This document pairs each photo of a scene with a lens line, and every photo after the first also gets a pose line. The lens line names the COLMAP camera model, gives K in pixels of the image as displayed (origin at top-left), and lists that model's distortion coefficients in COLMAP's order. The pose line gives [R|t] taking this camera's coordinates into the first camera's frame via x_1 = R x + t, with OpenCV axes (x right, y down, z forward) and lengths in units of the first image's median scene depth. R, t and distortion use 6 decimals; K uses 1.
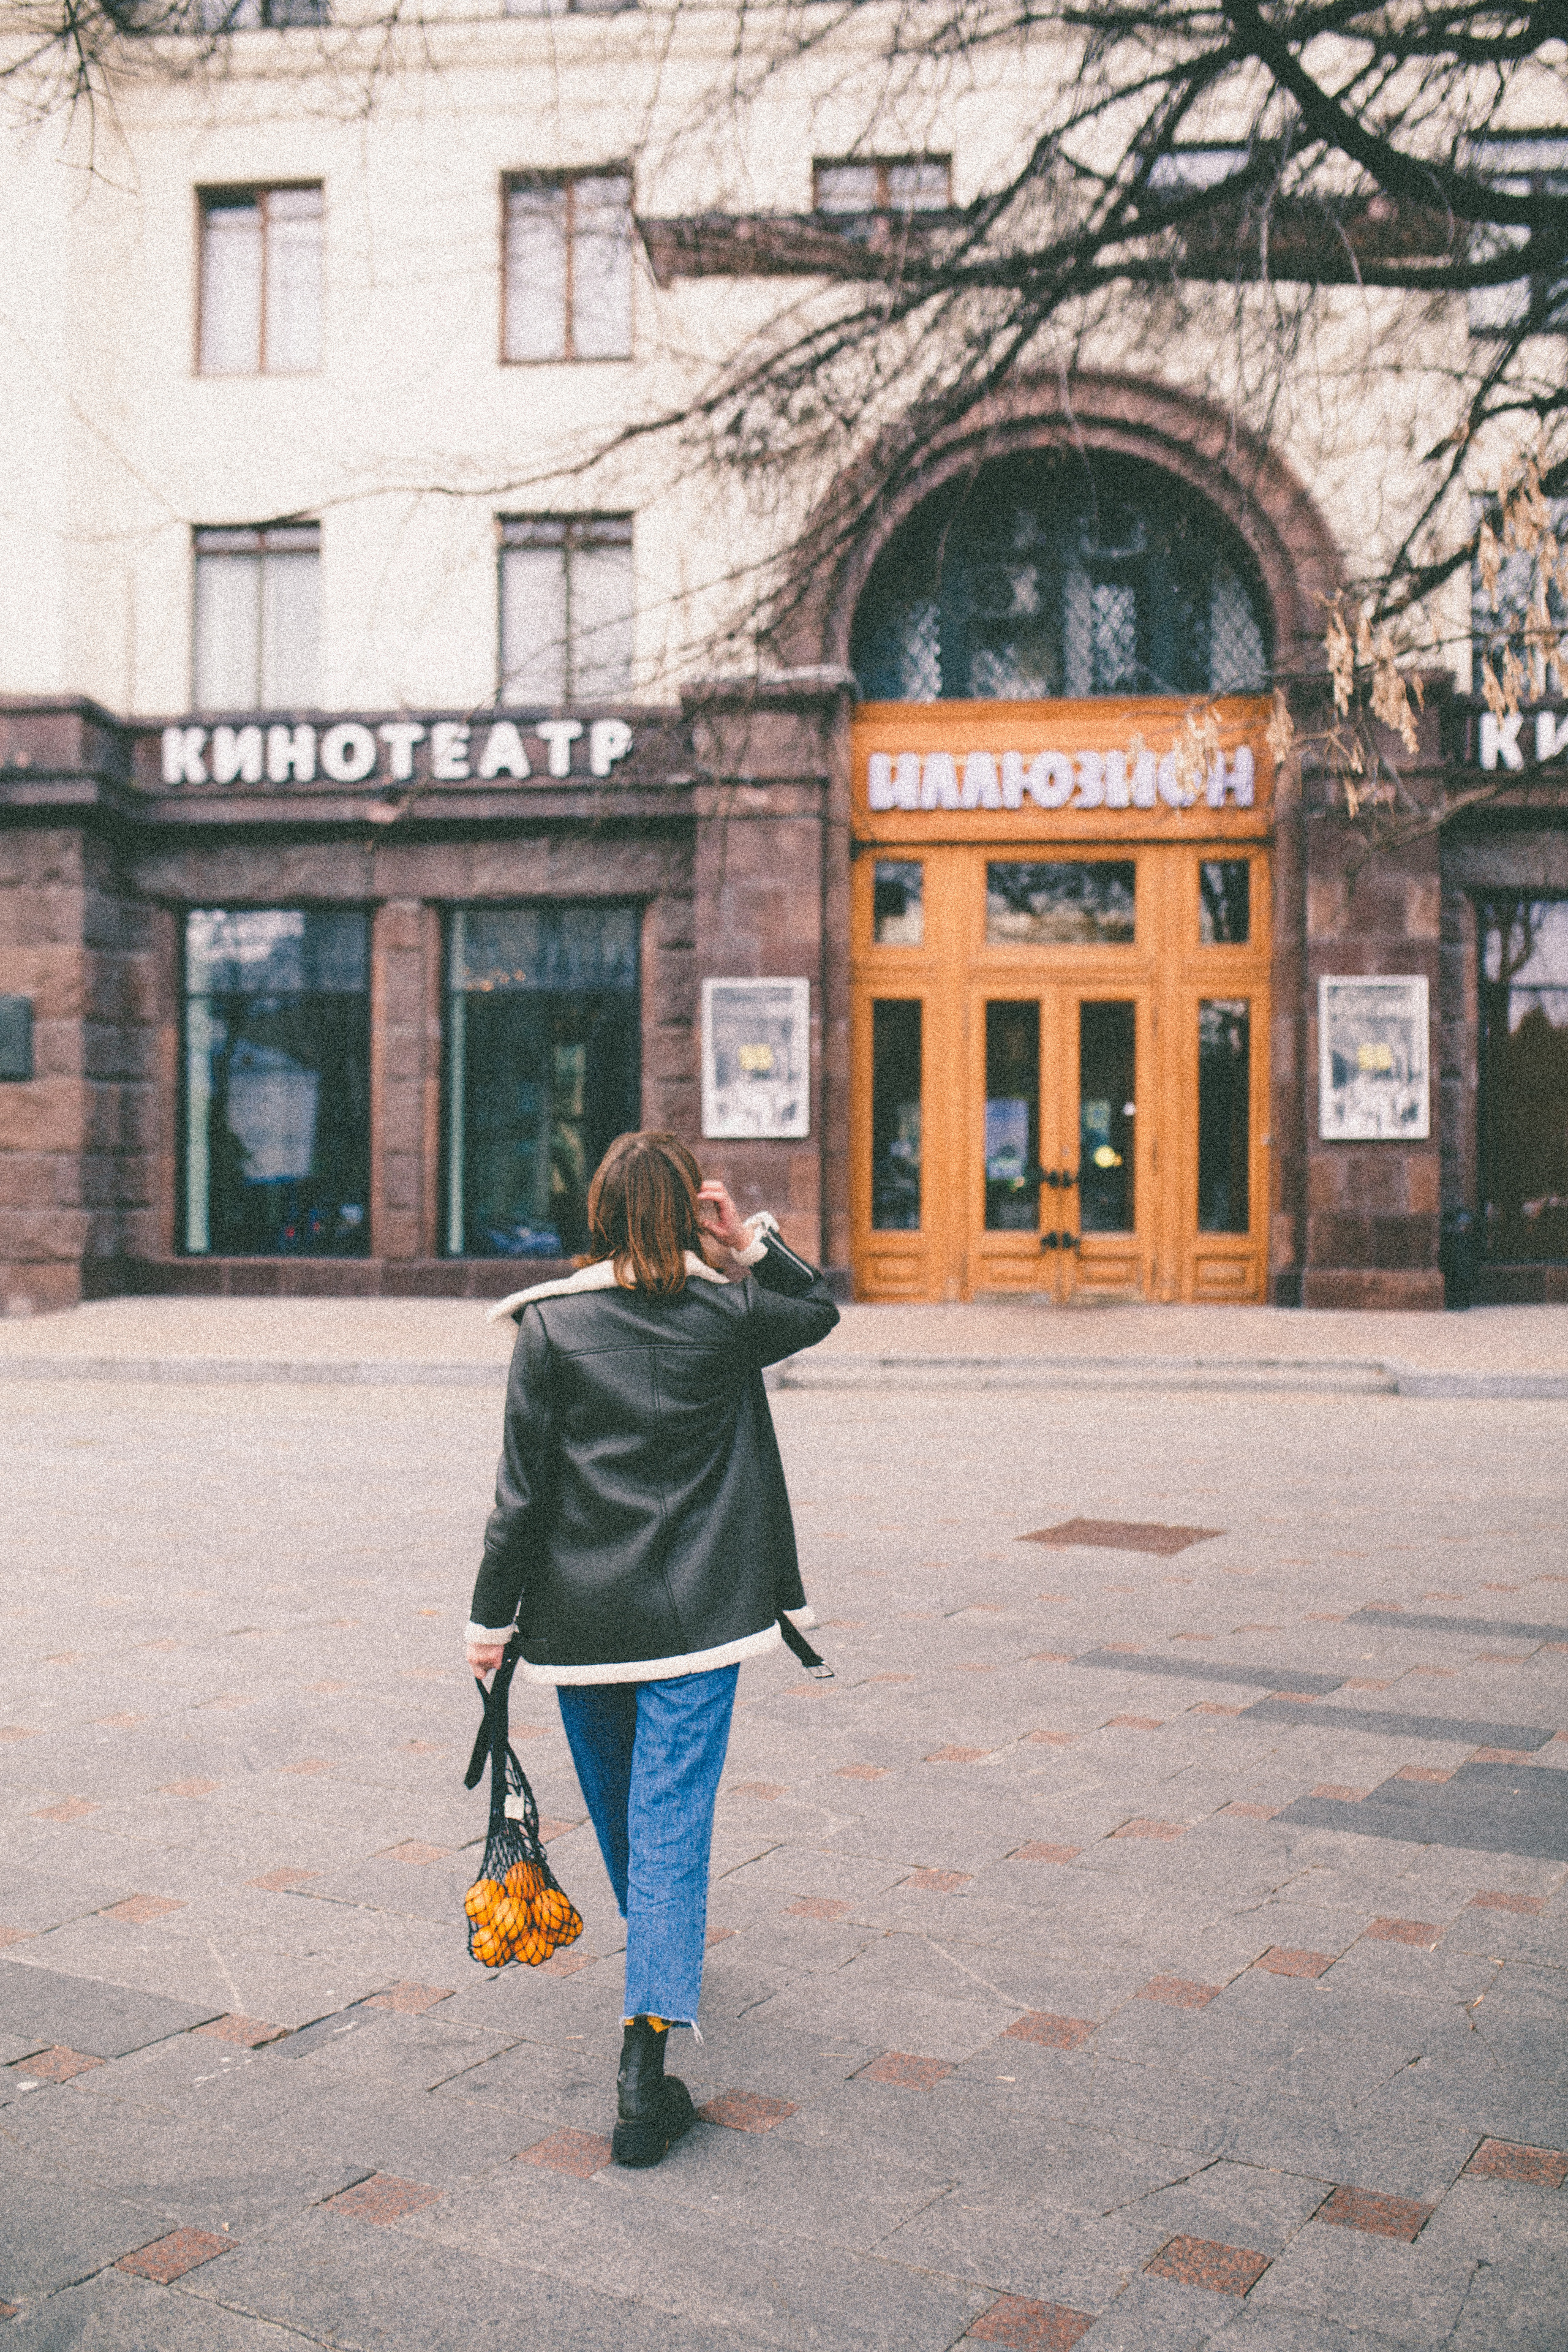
lens RADIAL K [[2374.4, 0, 791.3], [0, 2374.4, 1240.2], [0, 0, 1]] dist [-0.049637, 0.066770]
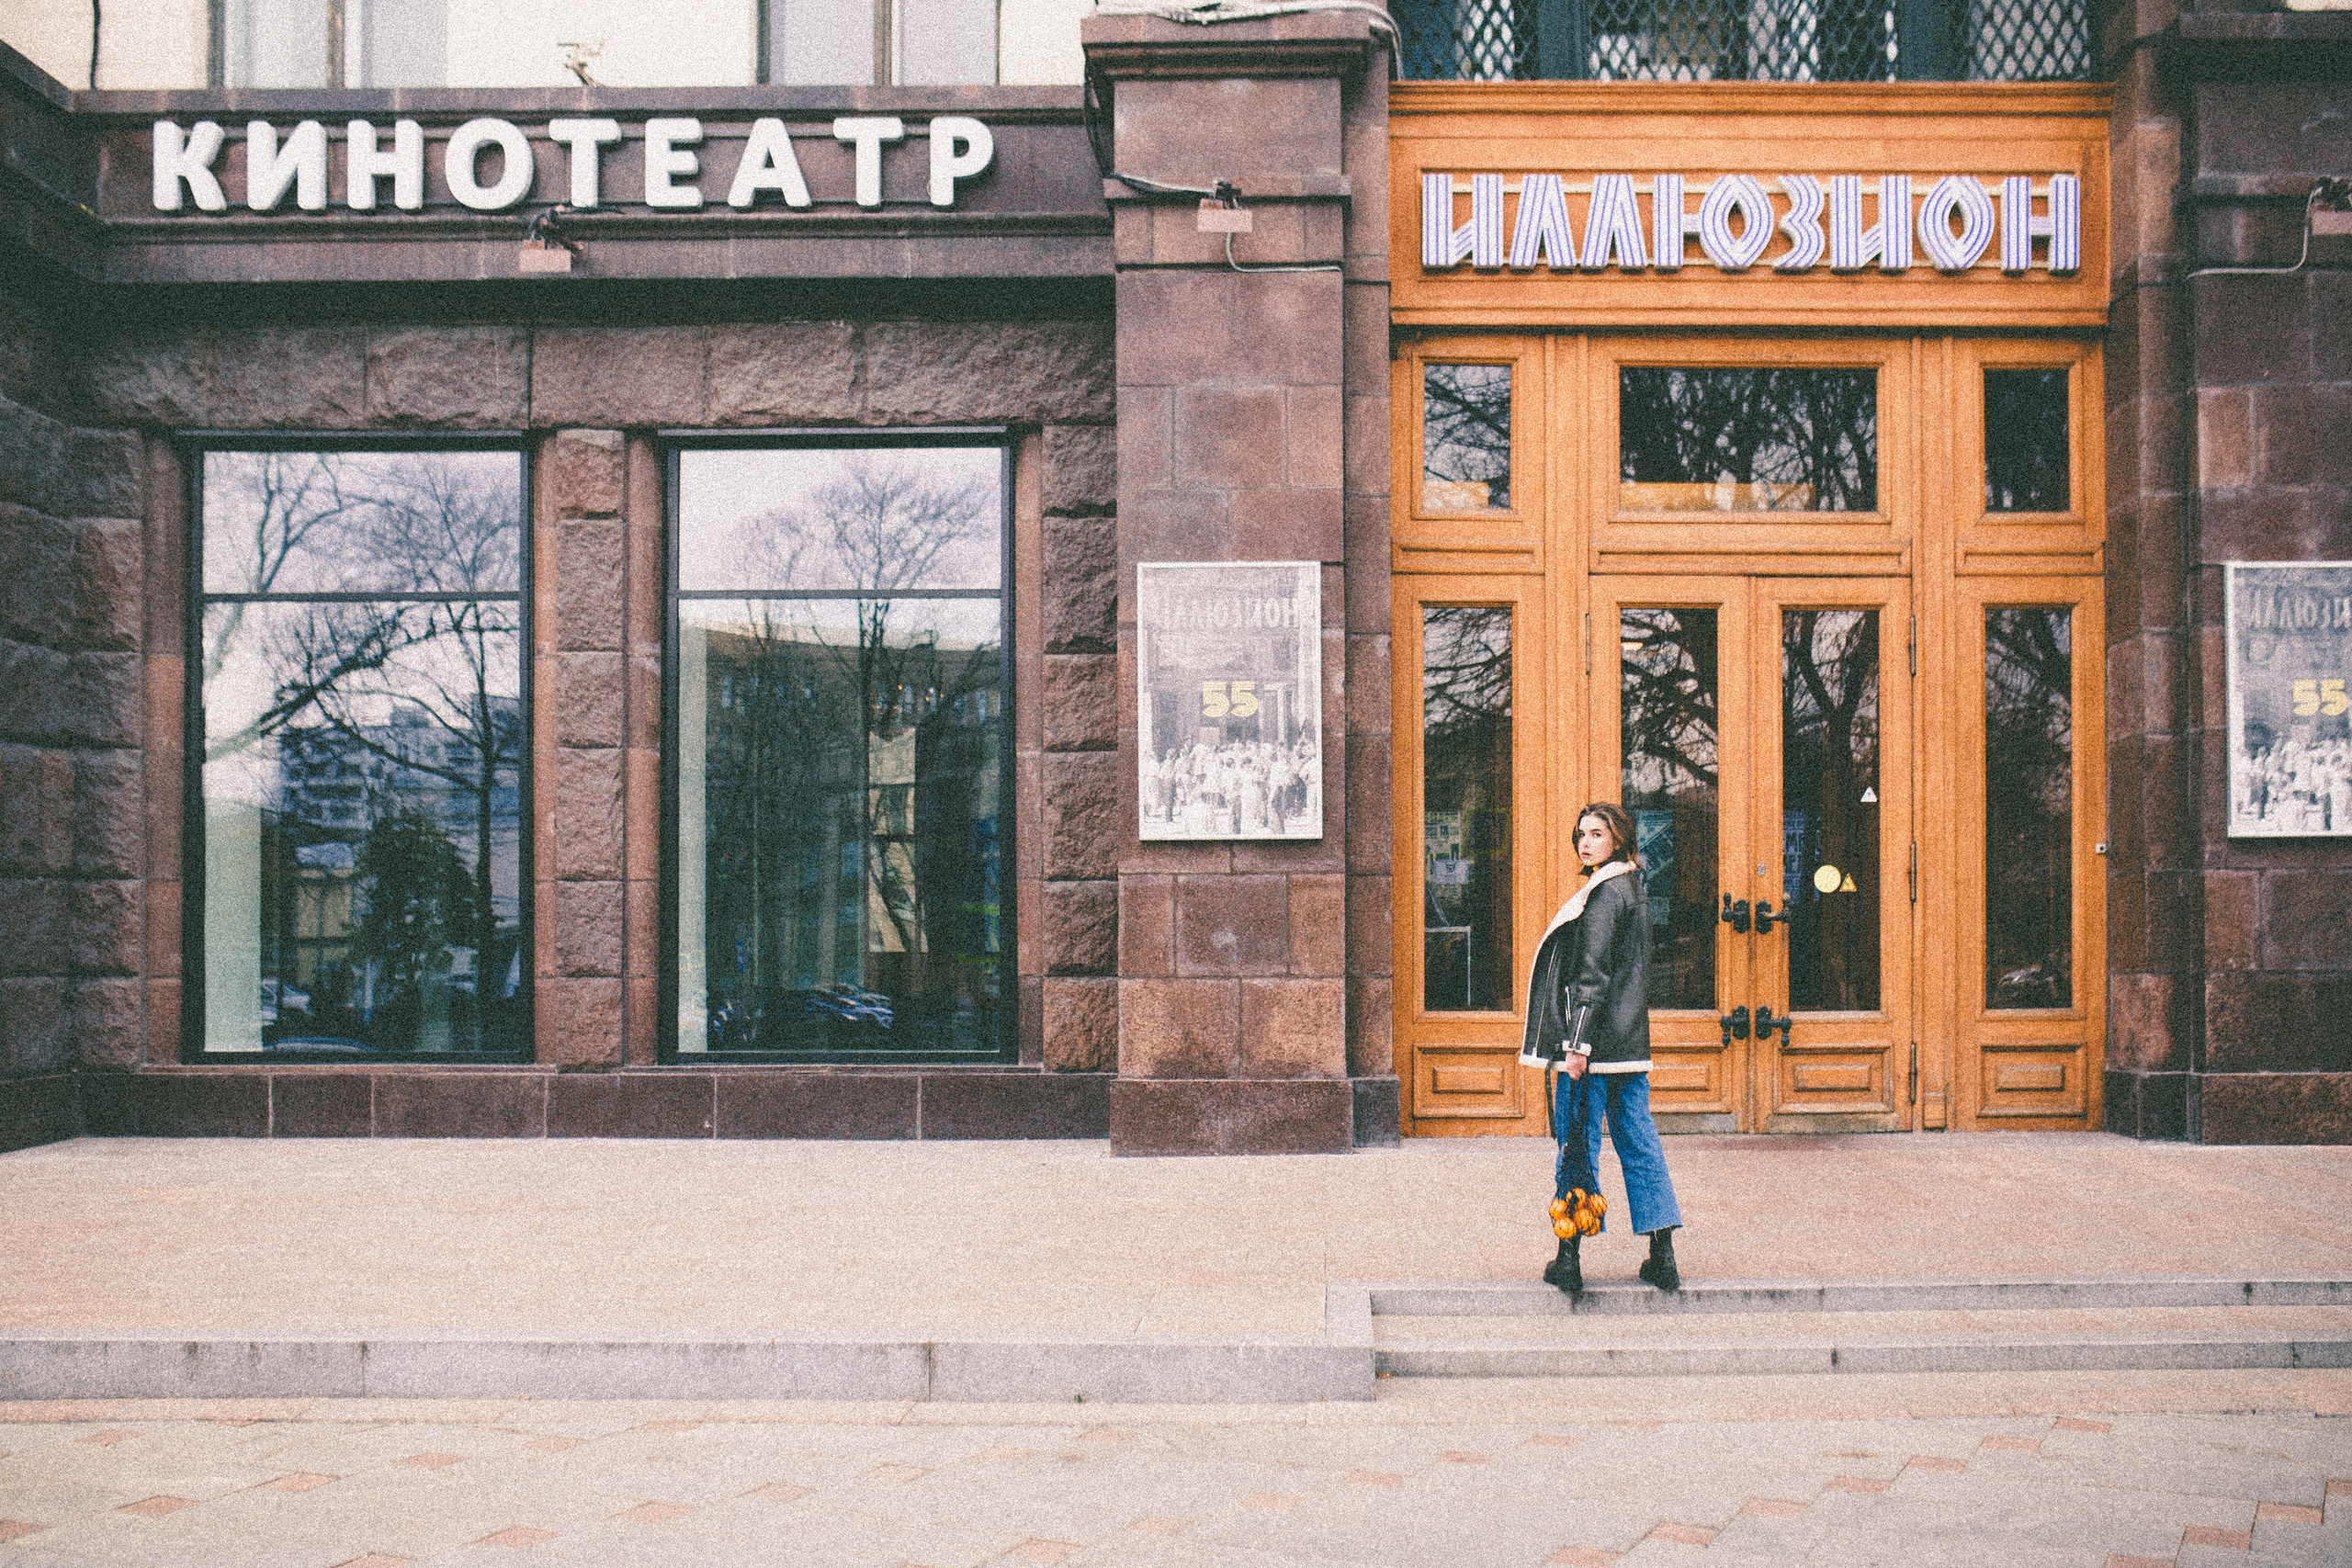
lens RADIAL K [[2374.2, 0, 1341.1], [0, 2374.2, 997.0], [0, 0, 1]] dist [-0.049637, 0.066770]
pose [[0.995572, -0.007948, 0.093669, -0.040439], [0.008917, 0.999911, -0.009924, -0.001368], [-0.093582, 0.010716, 0.995554, 0.436915]]
